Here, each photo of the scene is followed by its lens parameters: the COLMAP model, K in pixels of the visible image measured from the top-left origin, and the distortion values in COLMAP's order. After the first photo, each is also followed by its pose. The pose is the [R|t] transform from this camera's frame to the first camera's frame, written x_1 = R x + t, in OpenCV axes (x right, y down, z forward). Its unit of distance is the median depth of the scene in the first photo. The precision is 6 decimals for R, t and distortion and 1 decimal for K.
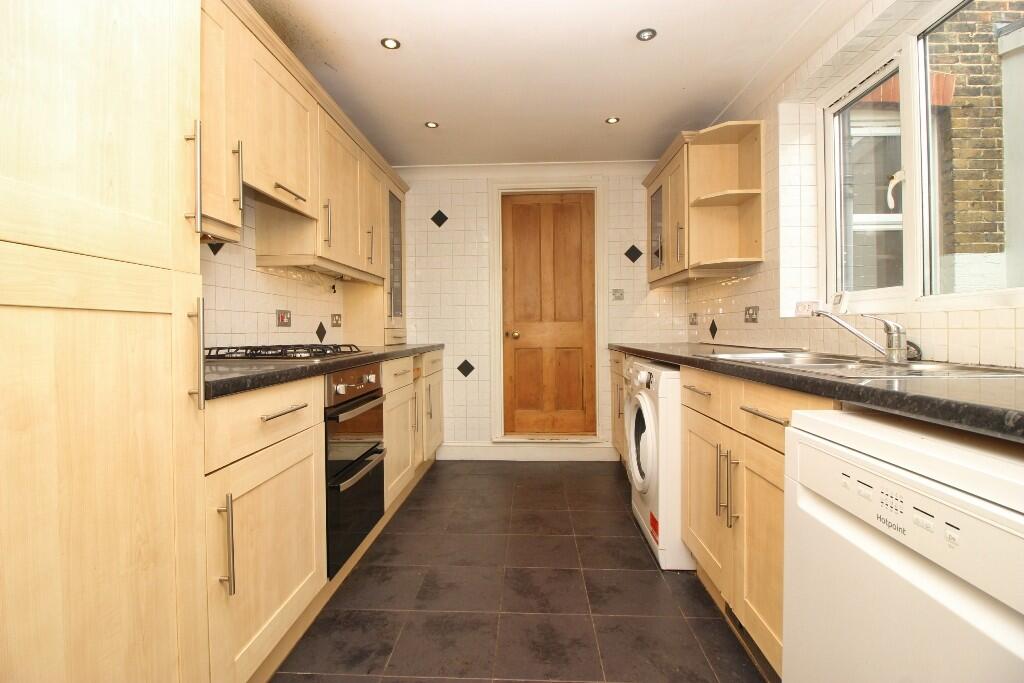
lens RADIAL K [[475.6, 0, 509.2], [0, 475.6, 335.2], [0, 0, 1]] dist [-0.002685, -0.002263]
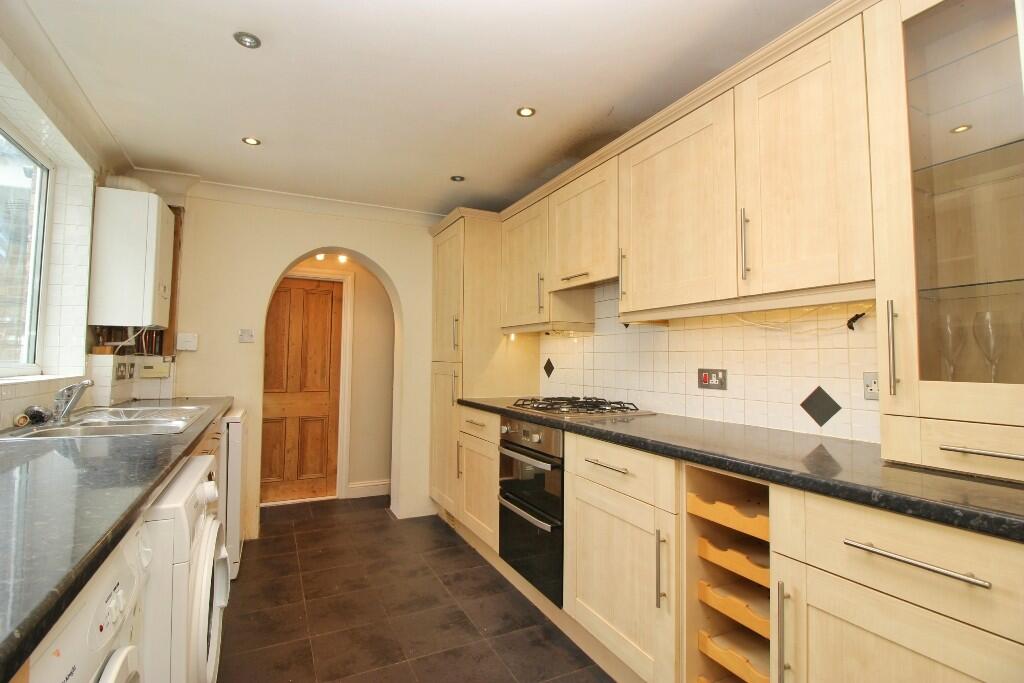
lens RADIAL K [[475.6, 0, 507.1], [0, 475.6, 338.5], [0, 0, 1]] dist [-0.002685, -0.002263]
pose [[-0.876898, -0.025713, -0.479988, 0.296915], [-0.004805, 0.998987, -0.044737, -0.088023], [0.480652, -0.036924, -0.876134, 2.074832]]
